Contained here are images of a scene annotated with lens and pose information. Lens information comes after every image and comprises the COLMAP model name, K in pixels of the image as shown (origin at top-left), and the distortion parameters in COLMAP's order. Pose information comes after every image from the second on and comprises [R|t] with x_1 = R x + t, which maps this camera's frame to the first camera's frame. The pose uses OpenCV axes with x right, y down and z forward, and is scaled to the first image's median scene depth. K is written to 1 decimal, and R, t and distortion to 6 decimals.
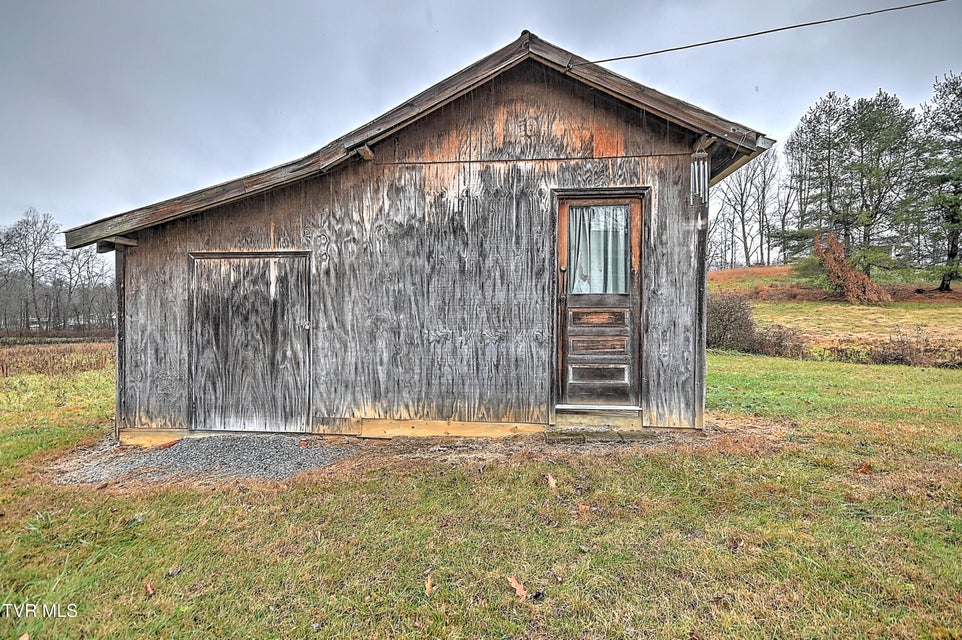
lens RADIAL K [[460.3, 0, 483.0], [0, 460.3, 317.8], [0, 0, 1]] dist [0.022832, -0.012675]
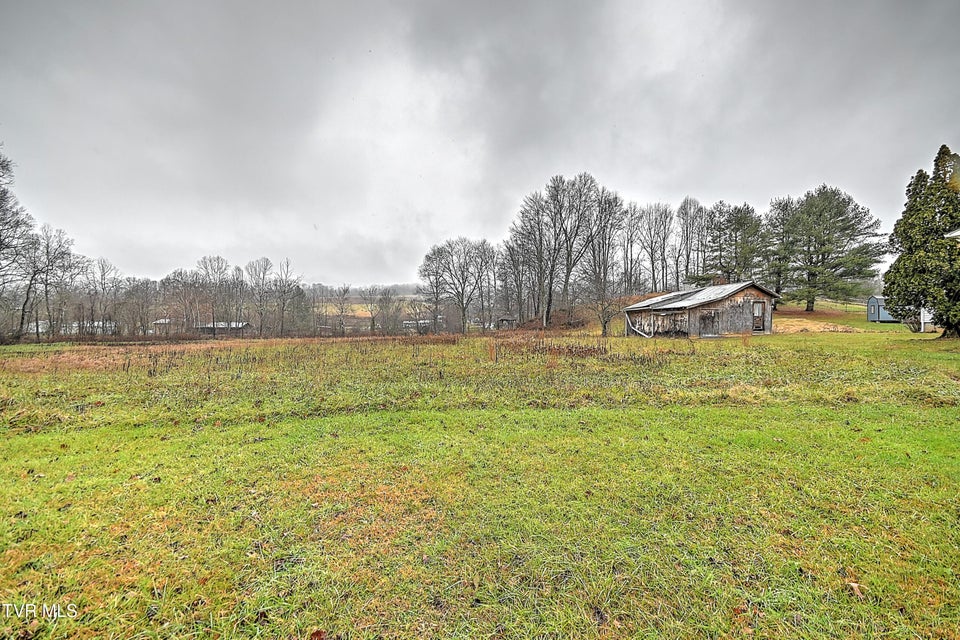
lens RADIAL K [[417.6, 0, 477.3], [0, 417.6, 327.0], [0, 0, 1]] dist [0.028972, -0.016565]
pose [[0.980734, 0.002345, 0.195335, -4.870802], [-0.003097, 0.999989, 0.003545, 0.099727], [-0.195324, -0.004082, 0.980730, -4.182762]]
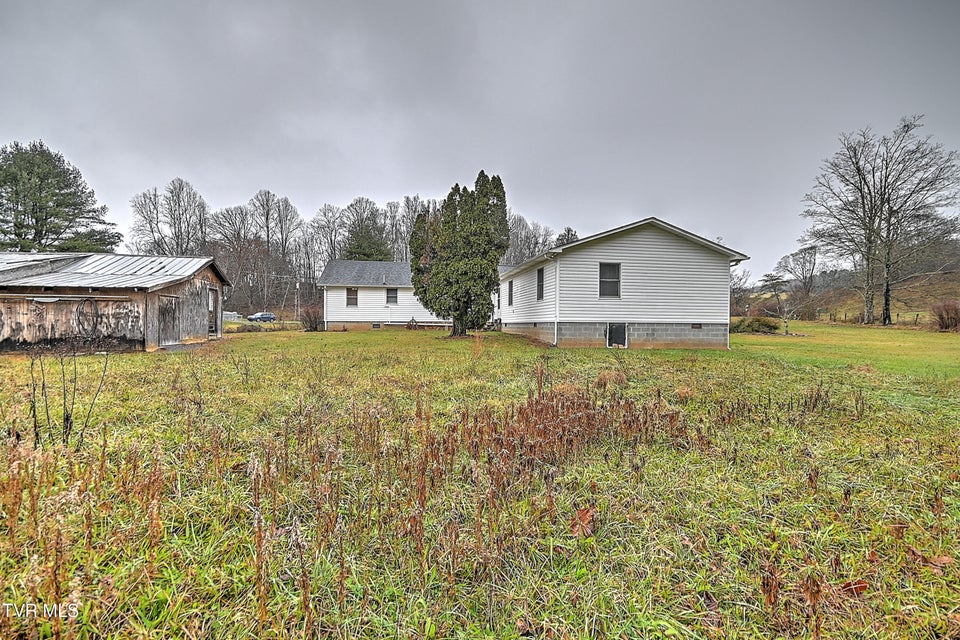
lens RADIAL K [[417.6, 0, 477.3], [0, 417.6, 327.0], [0, 0, 1]] dist [0.028972, -0.016565]
pose [[-0.262033, -0.007406, 0.965031, -4.329154], [-0.001921, 0.999973, 0.007153, 0.074650], [-0.965057, 0.000021, -0.262040, -0.462897]]
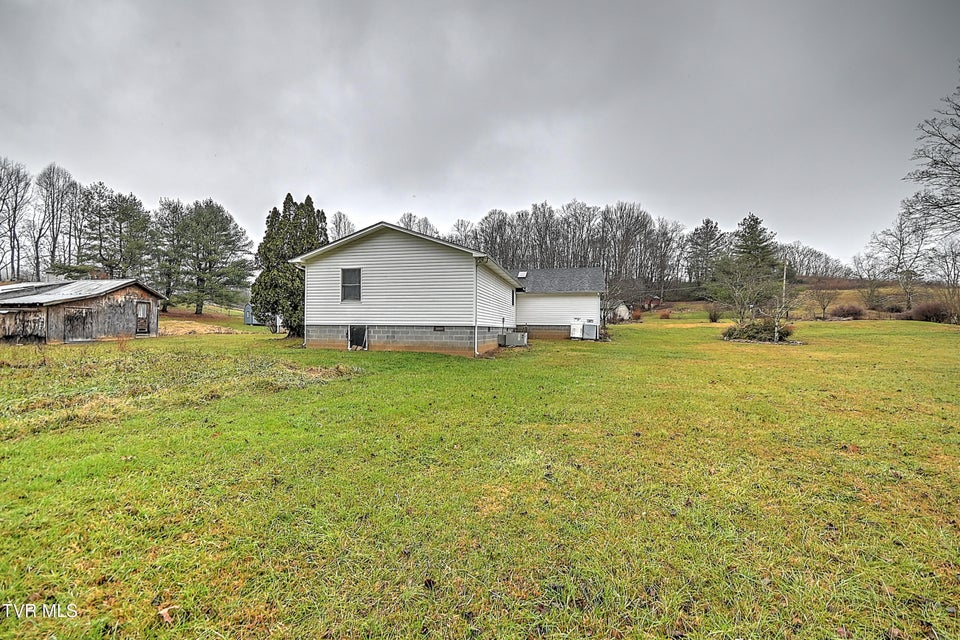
lens RADIAL K [[417.6, 0, 477.3], [0, 417.6, 327.0], [0, 0, 1]] dist [0.028972, -0.016565]
pose [[0.126077, 0.006813, 0.991997, -4.762029], [-0.003780, 0.999972, -0.006387, 0.096815], [-0.992013, -0.002944, 0.126099, -4.177541]]
